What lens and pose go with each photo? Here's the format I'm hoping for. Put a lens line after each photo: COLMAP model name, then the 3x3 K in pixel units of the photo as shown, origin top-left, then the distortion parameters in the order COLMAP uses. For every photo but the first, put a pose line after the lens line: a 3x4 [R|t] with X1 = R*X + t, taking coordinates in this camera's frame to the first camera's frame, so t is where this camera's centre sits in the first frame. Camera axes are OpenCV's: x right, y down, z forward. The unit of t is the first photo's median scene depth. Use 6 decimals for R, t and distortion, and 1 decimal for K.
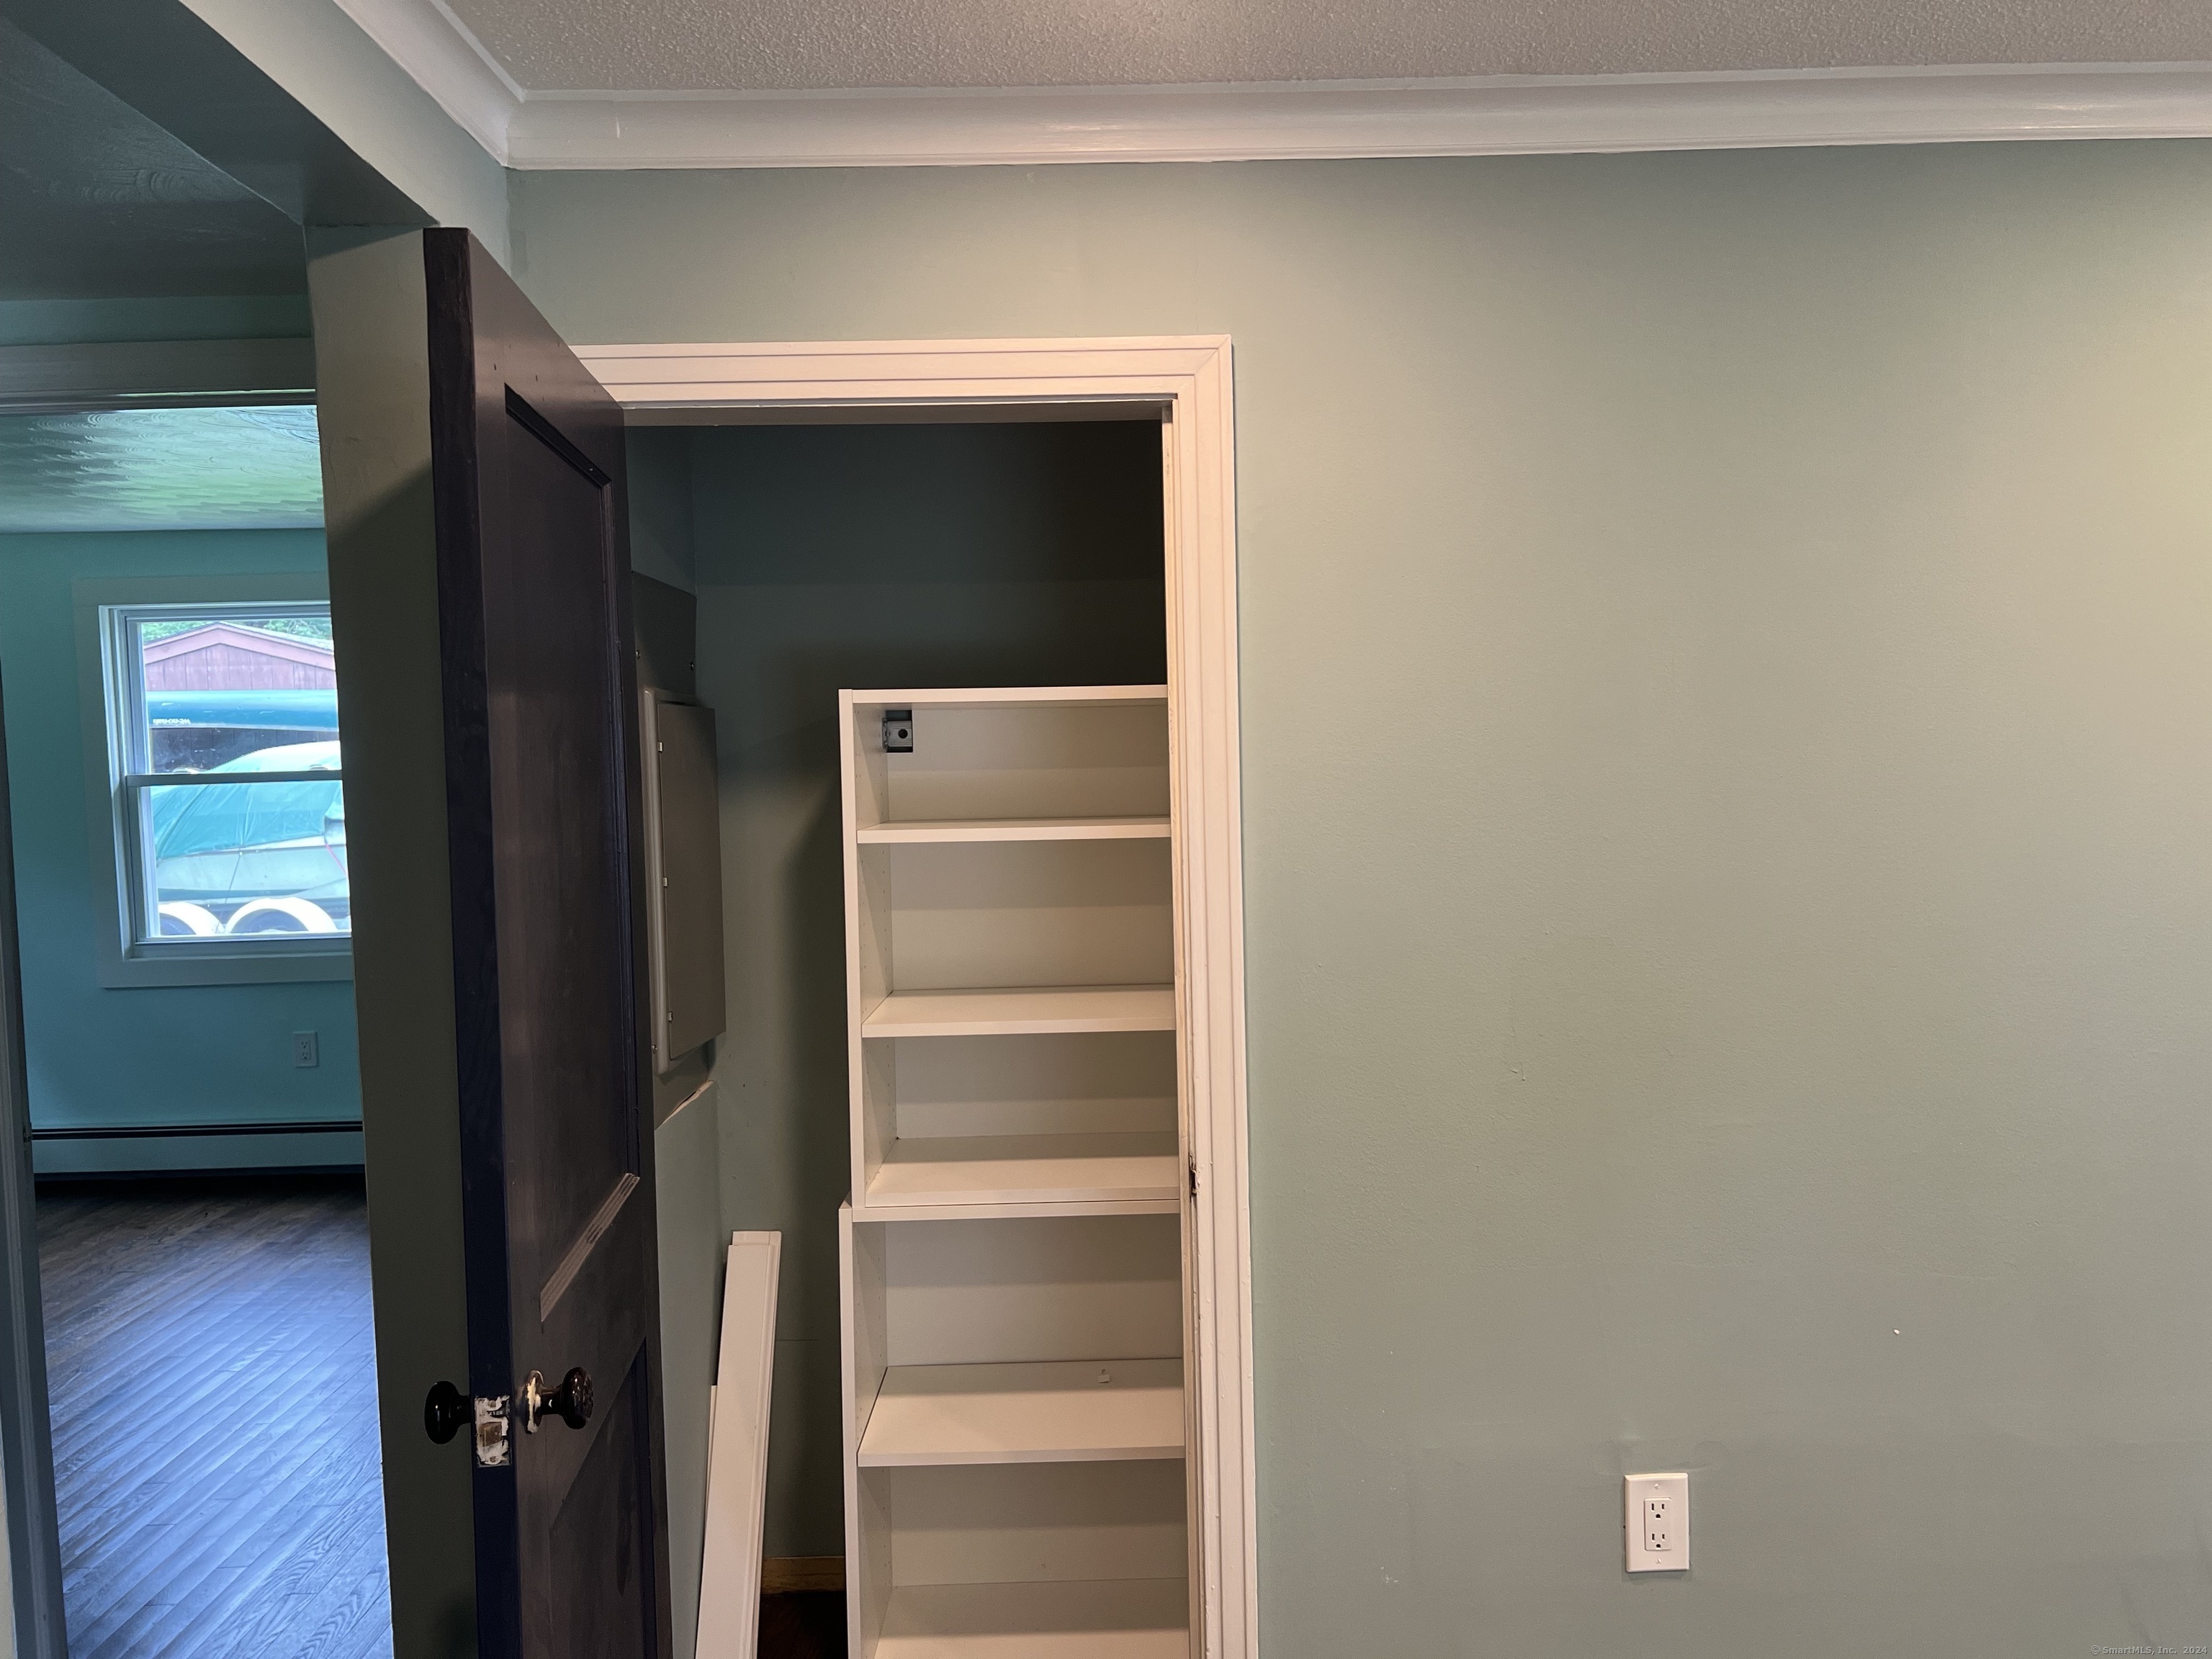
lens RADIAL K [[1671.6, 0, 1116.7], [0, 1671.6, 831.0], [0, 0, 1]] dist [0.078463, -0.078389]
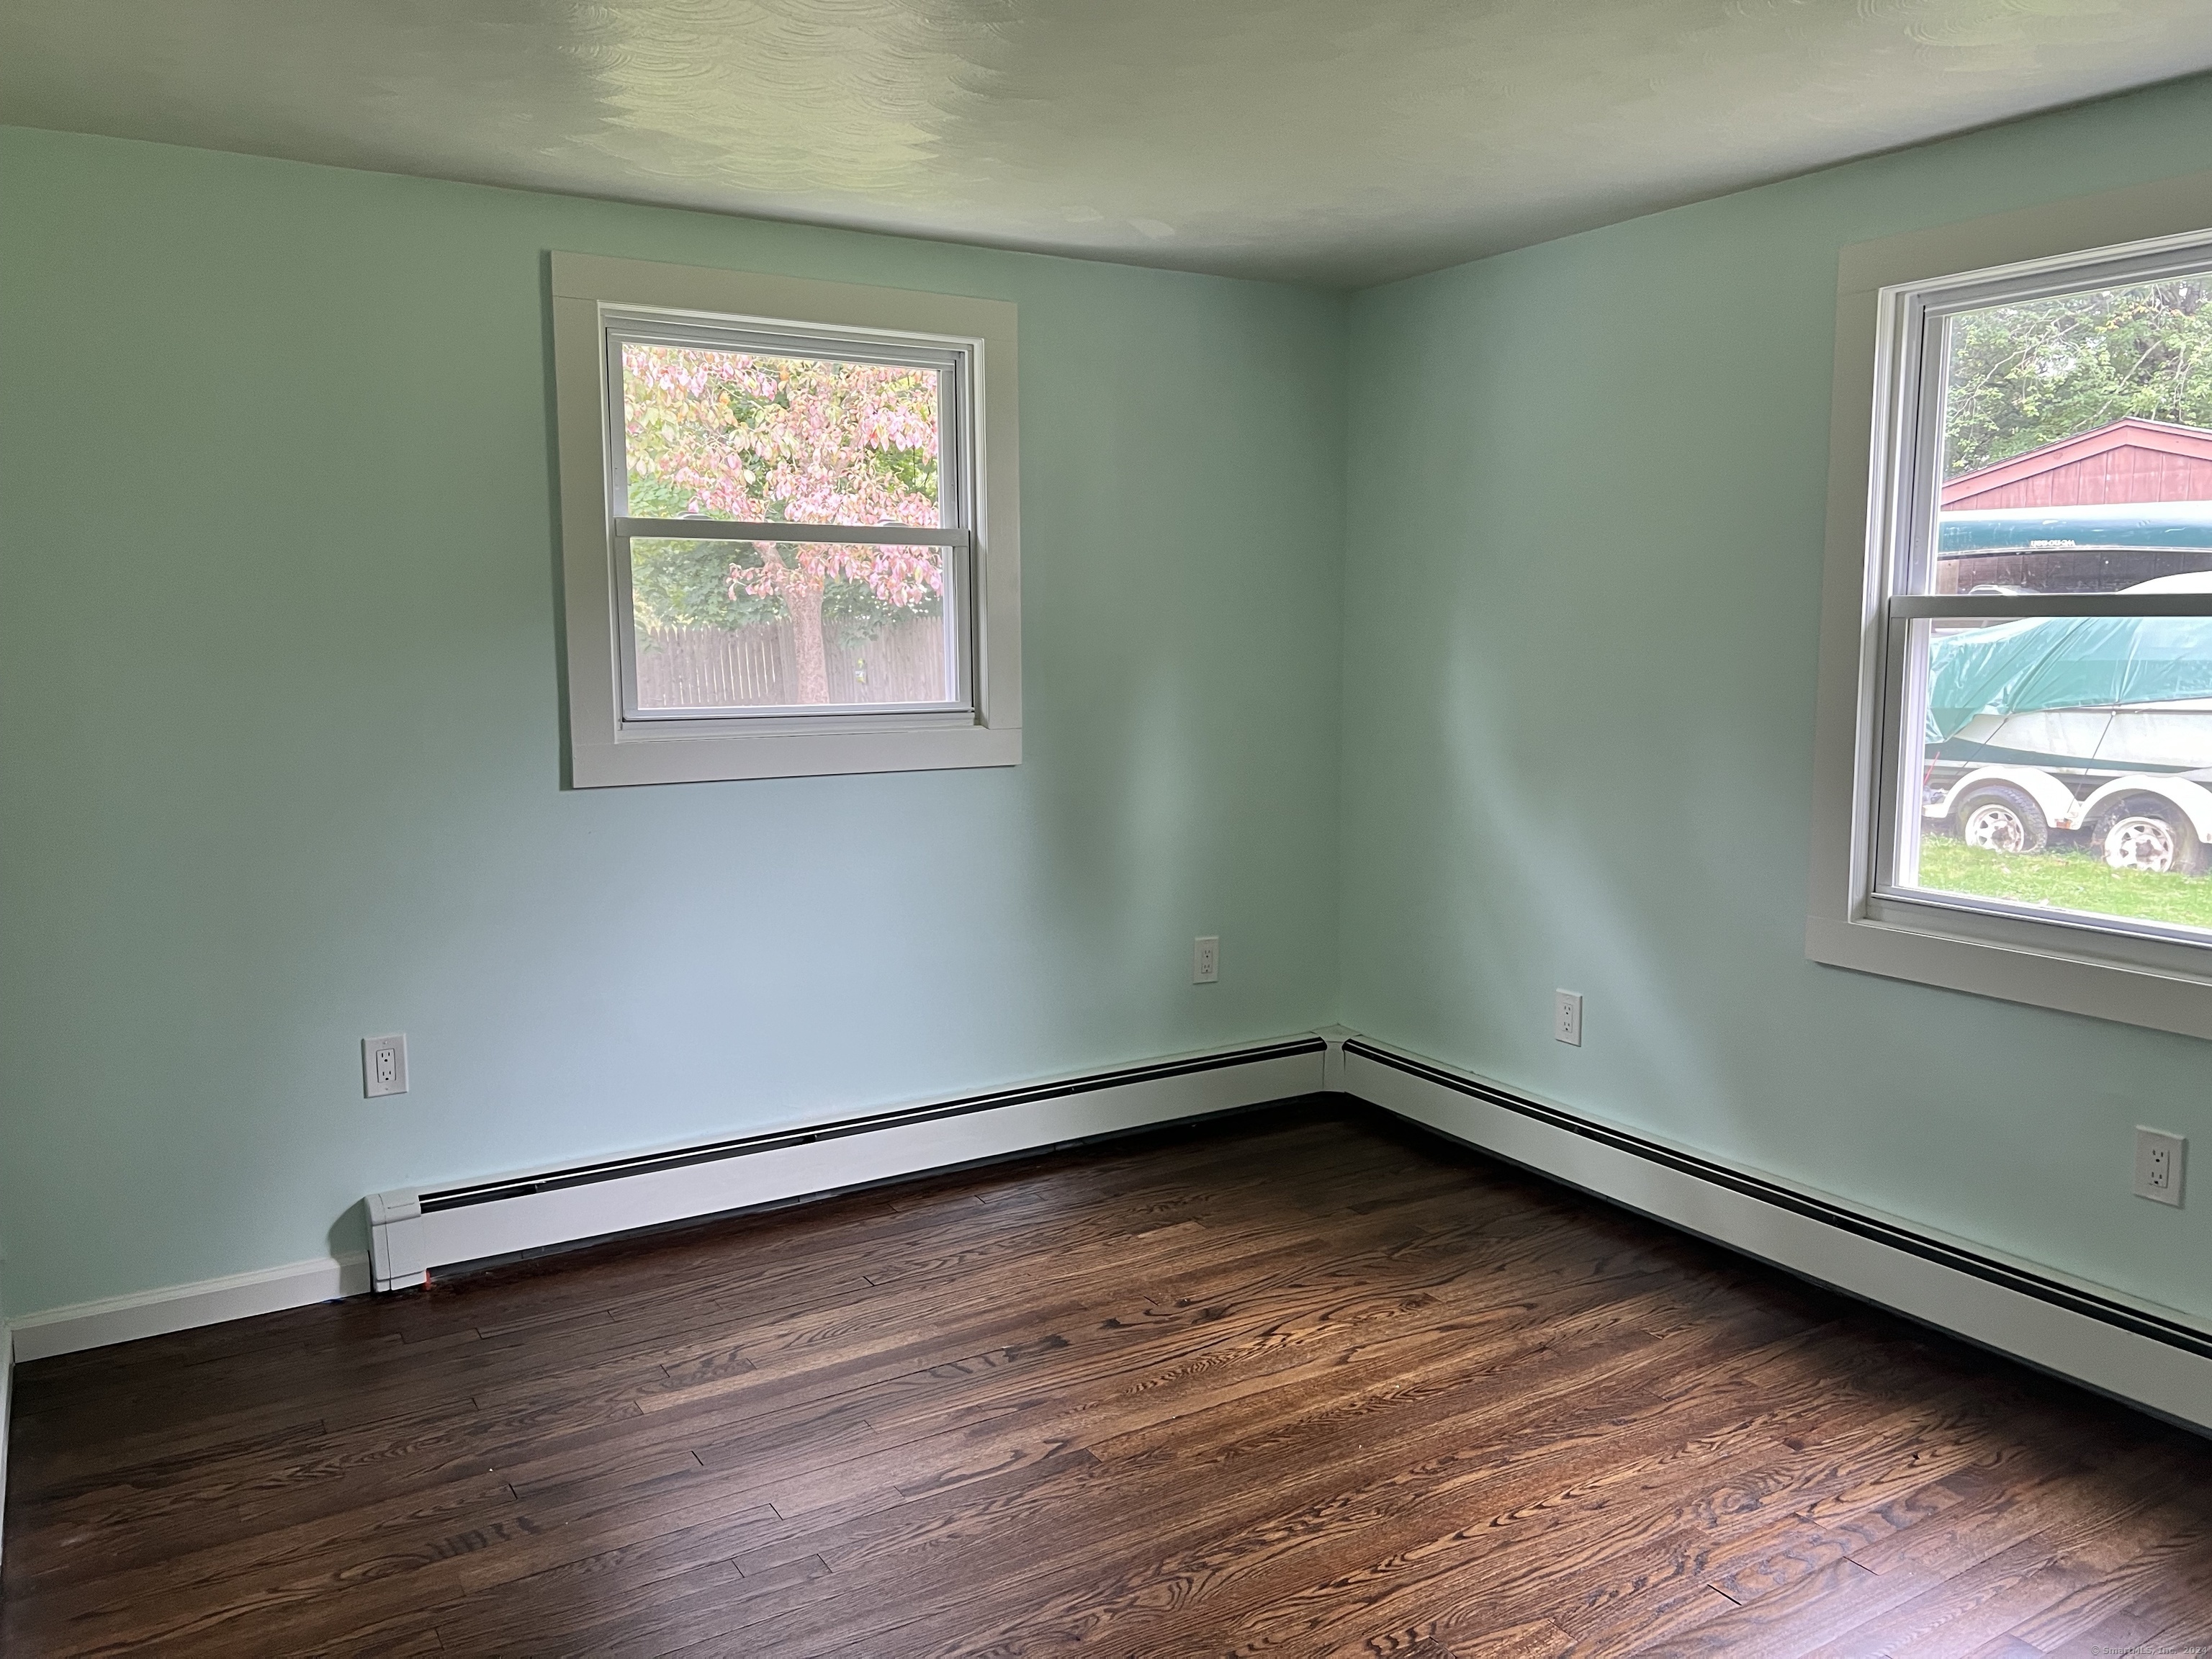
lens RADIAL K [[1671.6, 0, 1109.8], [0, 1671.6, 835.1], [0, 0, 1]] dist [0.078463, -0.078389]
pose [[0.526147, 0.136191, -0.839417, -0.102457], [-0.053927, 0.990449, 0.126893, -0.005190], [0.848682, -0.021497, 0.528466, 0.208878]]
